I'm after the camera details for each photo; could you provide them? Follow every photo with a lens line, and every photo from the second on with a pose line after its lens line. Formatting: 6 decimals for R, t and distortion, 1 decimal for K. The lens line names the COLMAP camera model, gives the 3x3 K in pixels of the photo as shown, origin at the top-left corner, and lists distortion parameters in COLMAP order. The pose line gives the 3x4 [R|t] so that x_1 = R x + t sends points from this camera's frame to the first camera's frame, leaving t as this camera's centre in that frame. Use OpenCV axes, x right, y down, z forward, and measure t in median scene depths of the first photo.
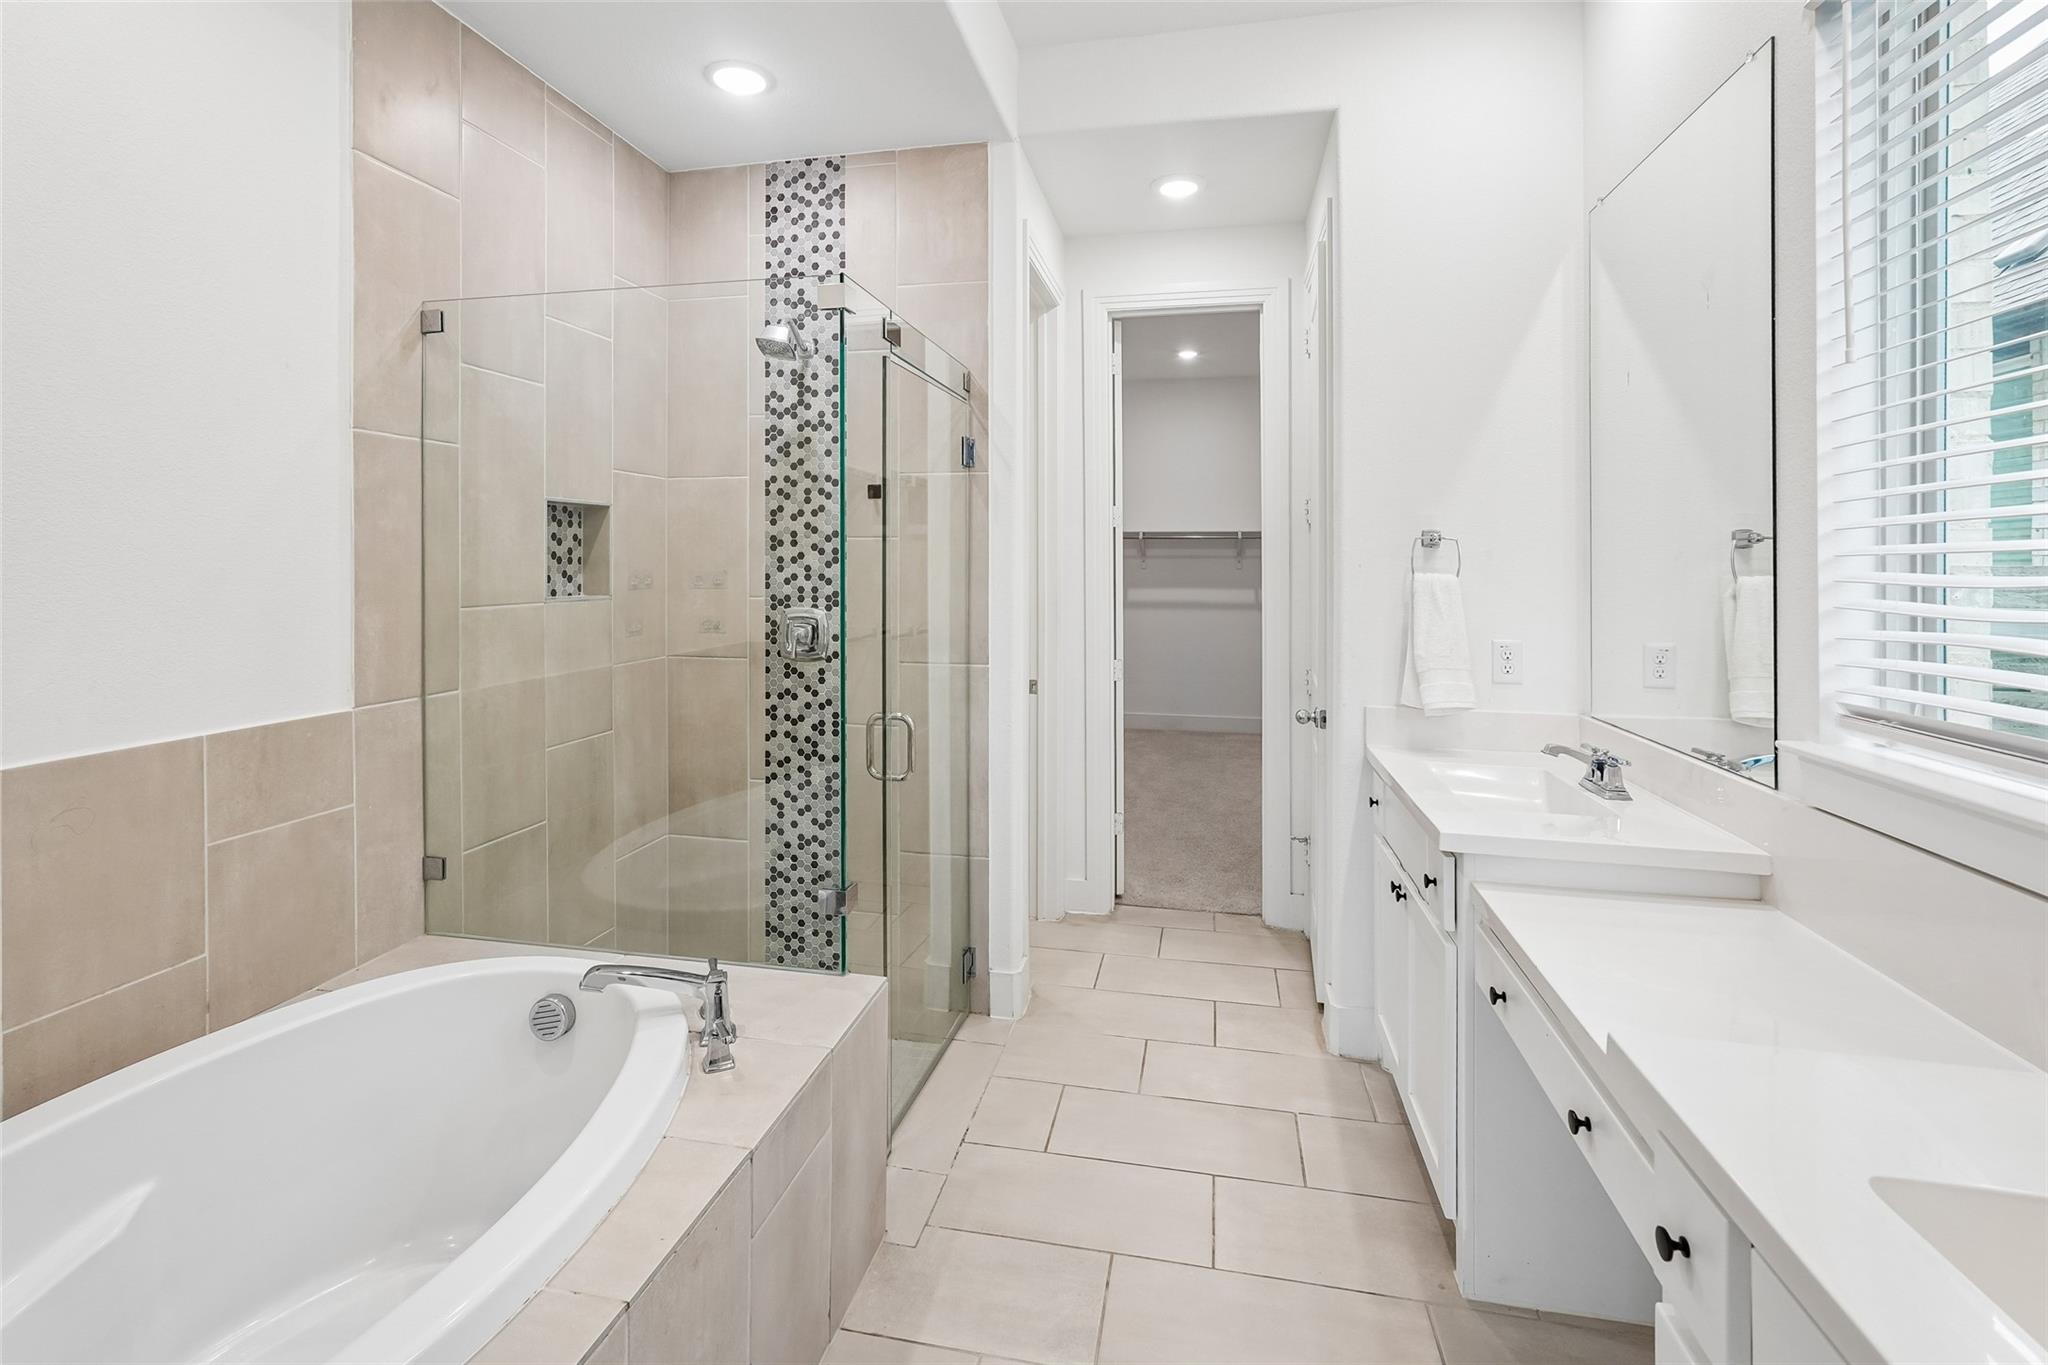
lens RADIAL K [[930.6, 0, 1020.1], [0, 930.6, 542.5], [0, 0, 1]] dist [-0.013538, 0.005330]
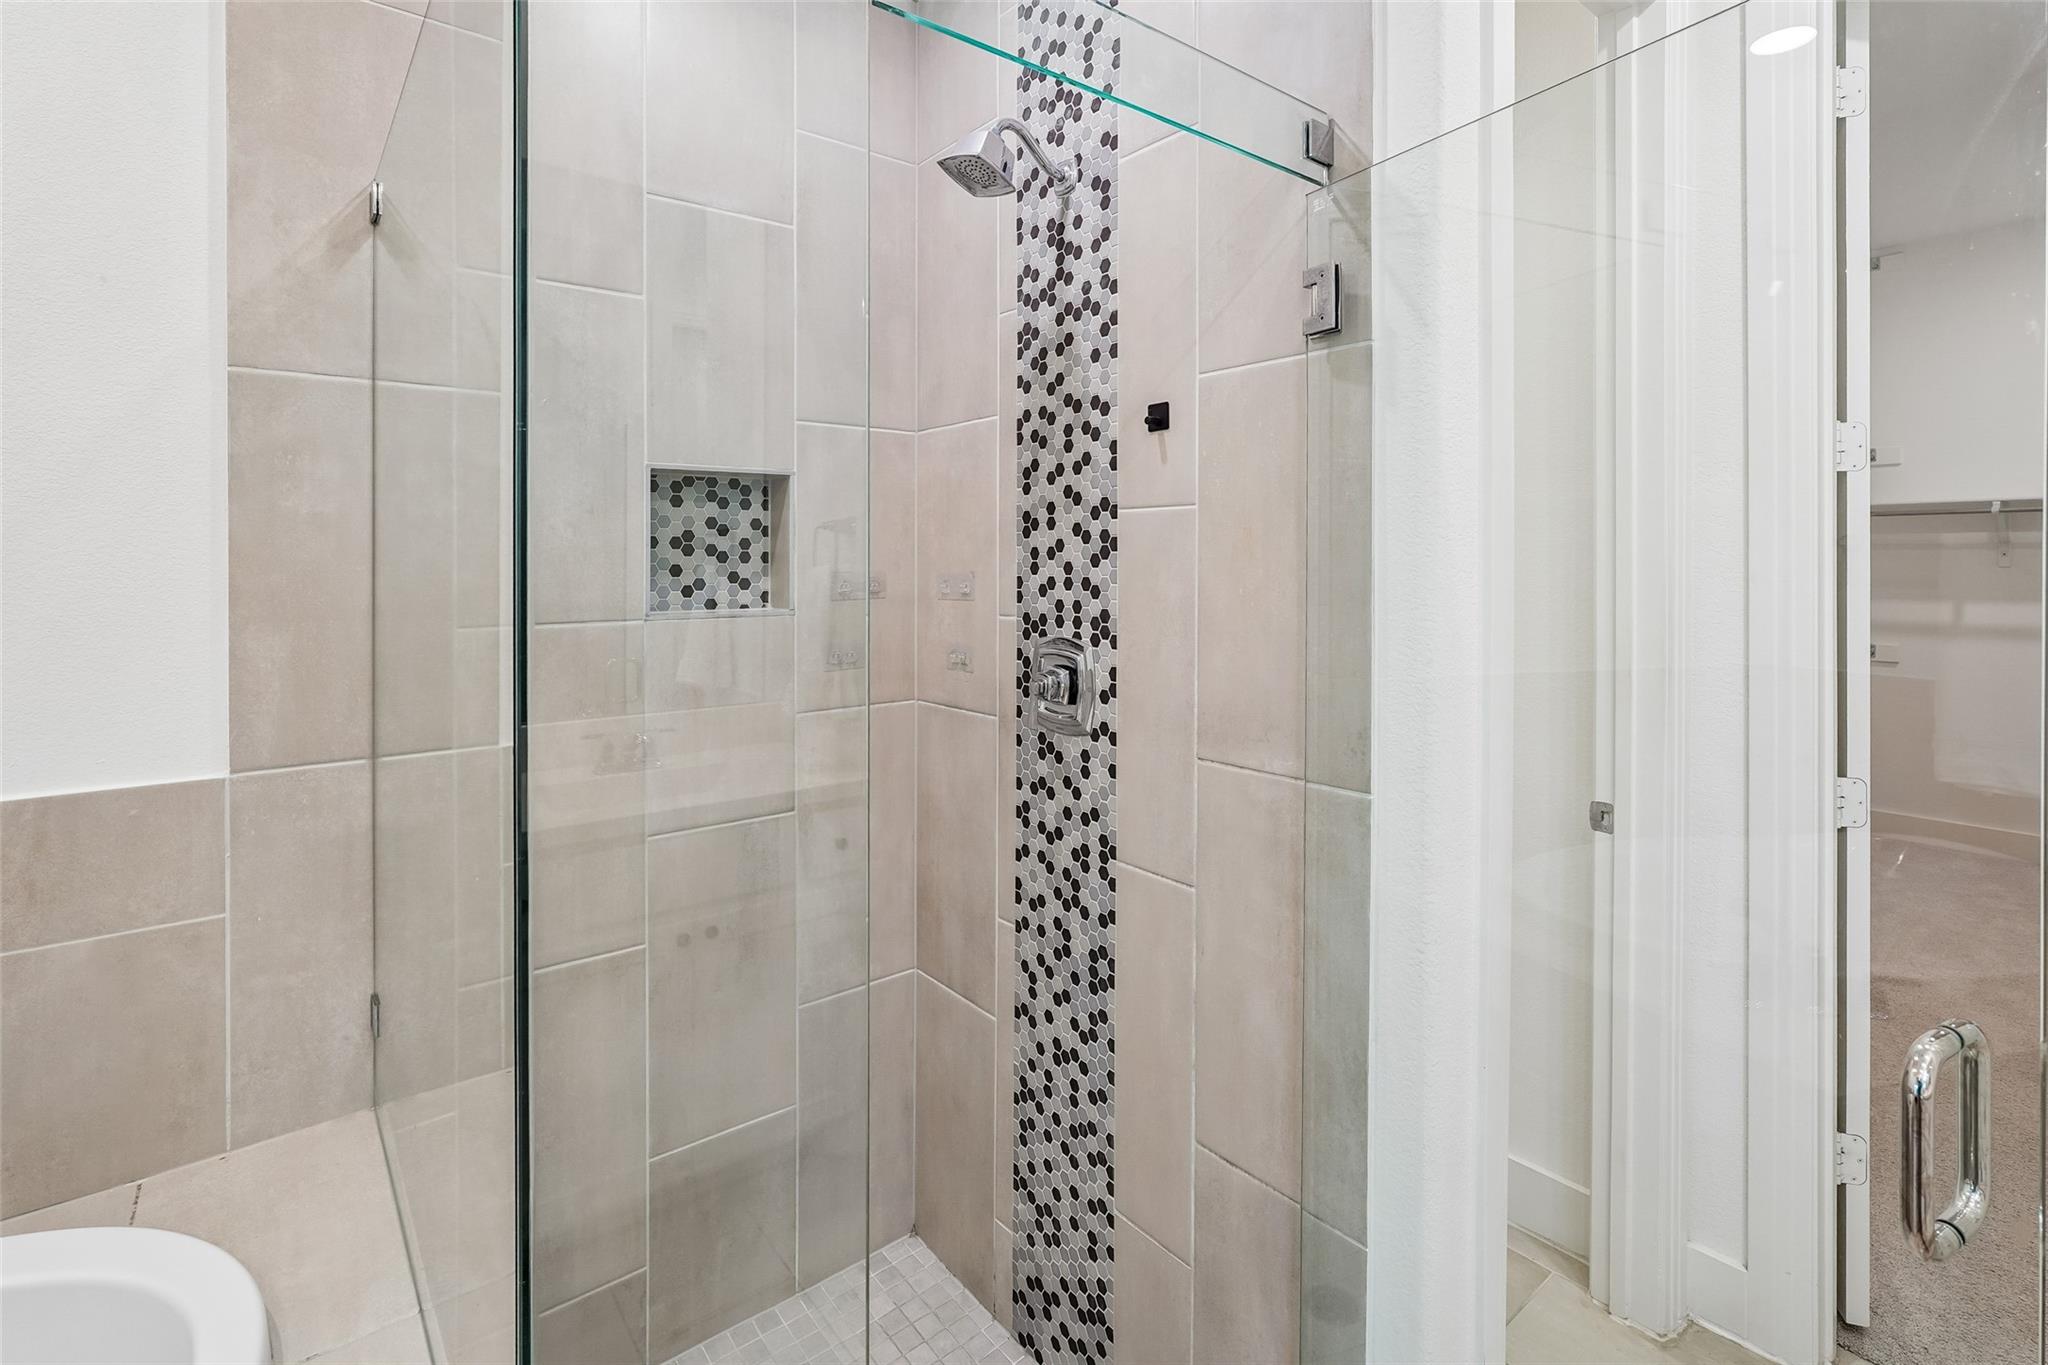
lens RADIAL K [[930.6, 0, 1049.8], [0, 930.6, 565.3], [0, 0, 1]] dist [-0.013538, 0.005330]
pose [[0.767647, -0.003188, -0.640865, 0.124035], [0.020385, 0.999603, 0.019446, 0.015405], [0.640549, -0.027992, 0.767407, 0.574131]]
